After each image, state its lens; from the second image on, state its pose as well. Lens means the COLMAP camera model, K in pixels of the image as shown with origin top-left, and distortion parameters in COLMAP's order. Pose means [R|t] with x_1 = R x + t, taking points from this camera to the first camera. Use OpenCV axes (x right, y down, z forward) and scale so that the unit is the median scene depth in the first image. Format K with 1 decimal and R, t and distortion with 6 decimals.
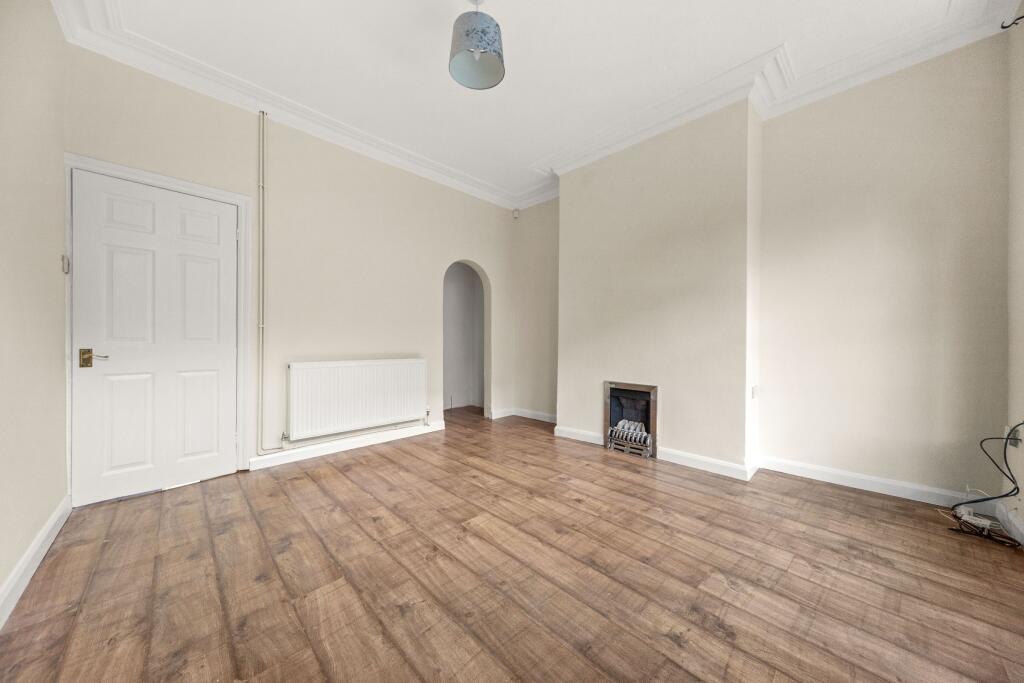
lens RADIAL K [[350.8, 0, 519.0], [0, 350.8, 340.0], [0, 0, 1]] dist [0.001315, 0.000010]
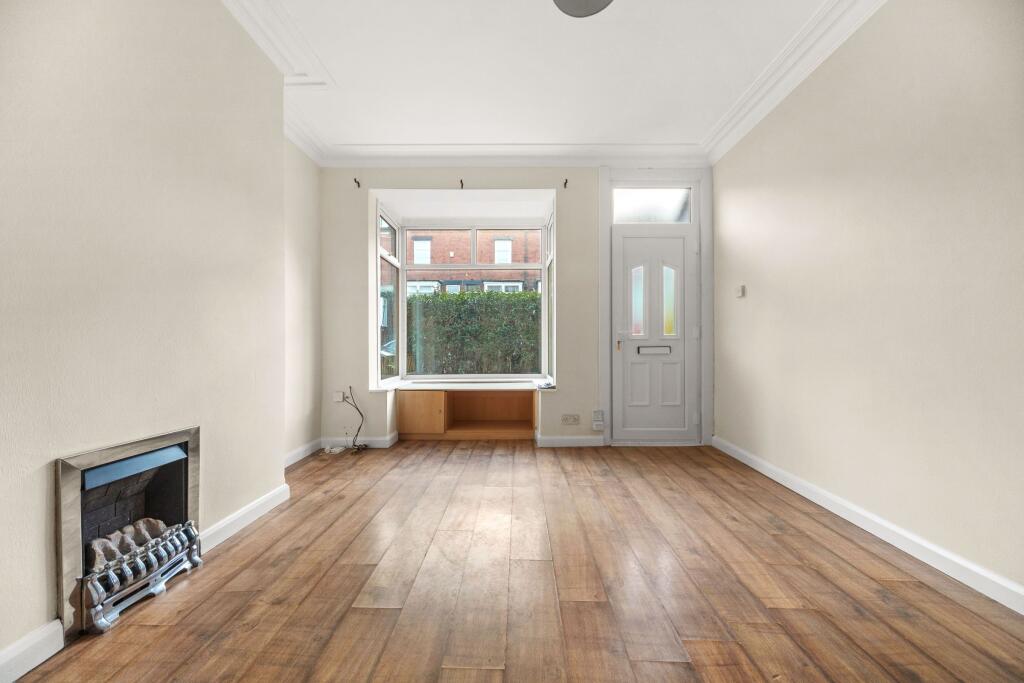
lens RADIAL K [[346.4, 0, 510.8], [0, 346.4, 346.9], [0, 0, 1]] dist [0.000896, -0.000134]
pose [[-0.687856, -0.002562, 0.725843, -0.396960], [-0.001444, 0.999997, 0.002161, 0.007311], [-0.725846, 0.000438, -0.687857, 1.196399]]
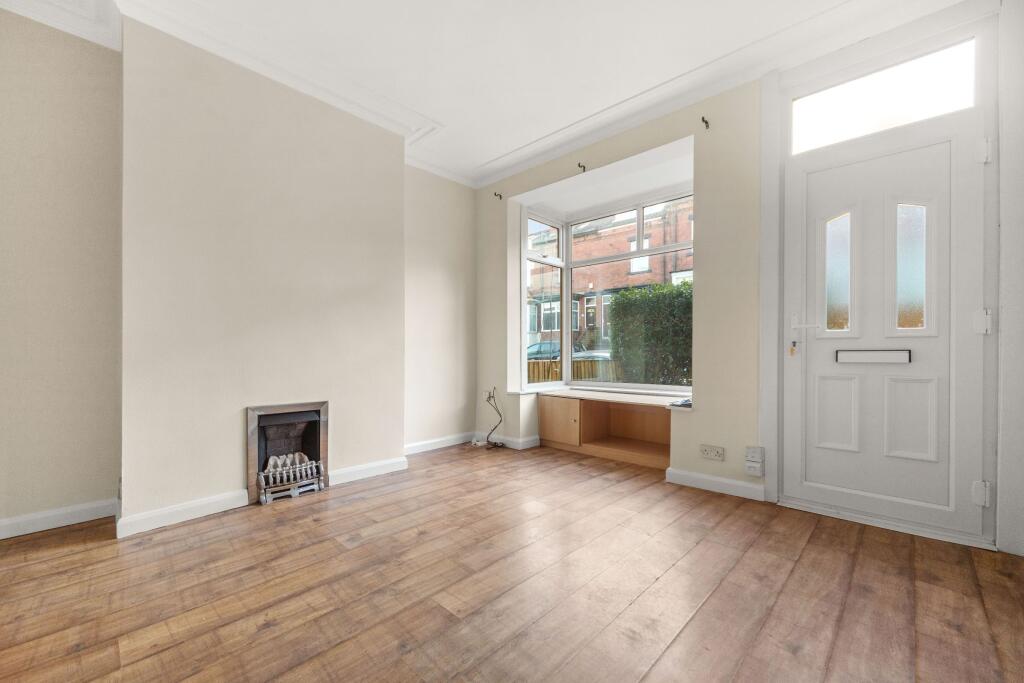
lens RADIAL K [[407.2, 0, 511.7], [0, 407.2, 351.8], [0, 0, 1]] dist [-0.001372, -0.000160]
pose [[-0.016102, -0.004635, 0.999860, -0.692510], [-0.002696, 0.999986, 0.004593, 0.009867], [-0.999867, -0.002621, -0.016114, 0.675306]]
